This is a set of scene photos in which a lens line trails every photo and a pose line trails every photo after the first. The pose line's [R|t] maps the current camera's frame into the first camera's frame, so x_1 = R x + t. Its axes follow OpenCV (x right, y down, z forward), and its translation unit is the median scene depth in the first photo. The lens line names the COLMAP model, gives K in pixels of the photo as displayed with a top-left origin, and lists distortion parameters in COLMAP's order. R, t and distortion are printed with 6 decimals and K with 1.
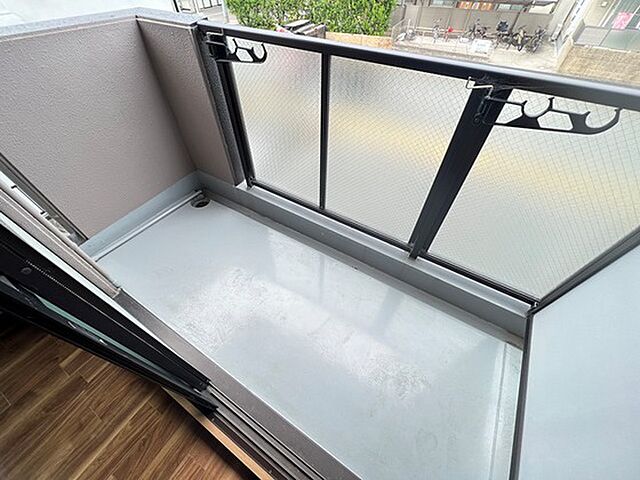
lens RADIAL K [[256.3, 0, 319.0], [0, 256.3, 240.4], [0, 0, 1]] dist [-0.002295, -0.000460]
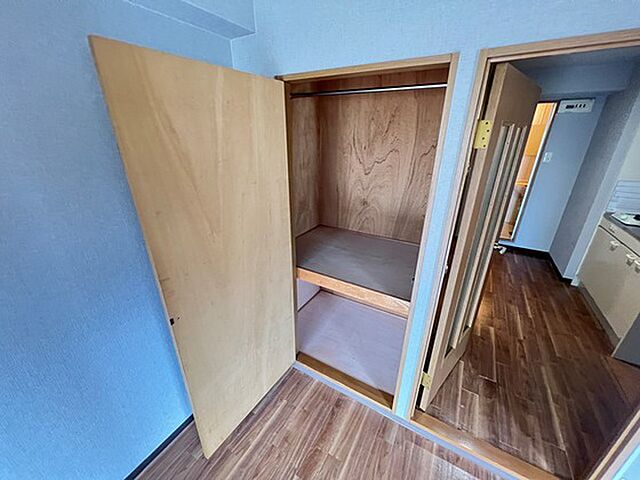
lens RADIAL K [[257.2, 0, 319.3], [0, 257.2, 239.2], [0, 0, 1]] dist [0.000281, 0.000032]
pose [[-0.999721, -0.000432, -0.023604, -1.083582], [-0.022569, 0.310916, 0.950169, -0.930814], [0.006928, 0.950437, -0.310839, 0.408368]]
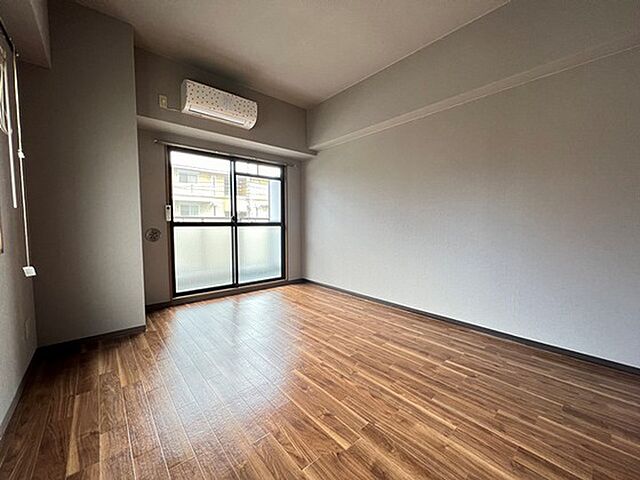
lens RADIAL K [[257.2, 0, 319.7], [0, 257.2, 239.4], [0, 0, 1]] dist [0.000281, 0.000032]
pose [[0.296330, -0.062831, 0.953017, -2.148961], [0.727814, 0.660982, -0.182729, 0.104711], [-0.618445, 0.747767, 0.241598, 0.323016]]
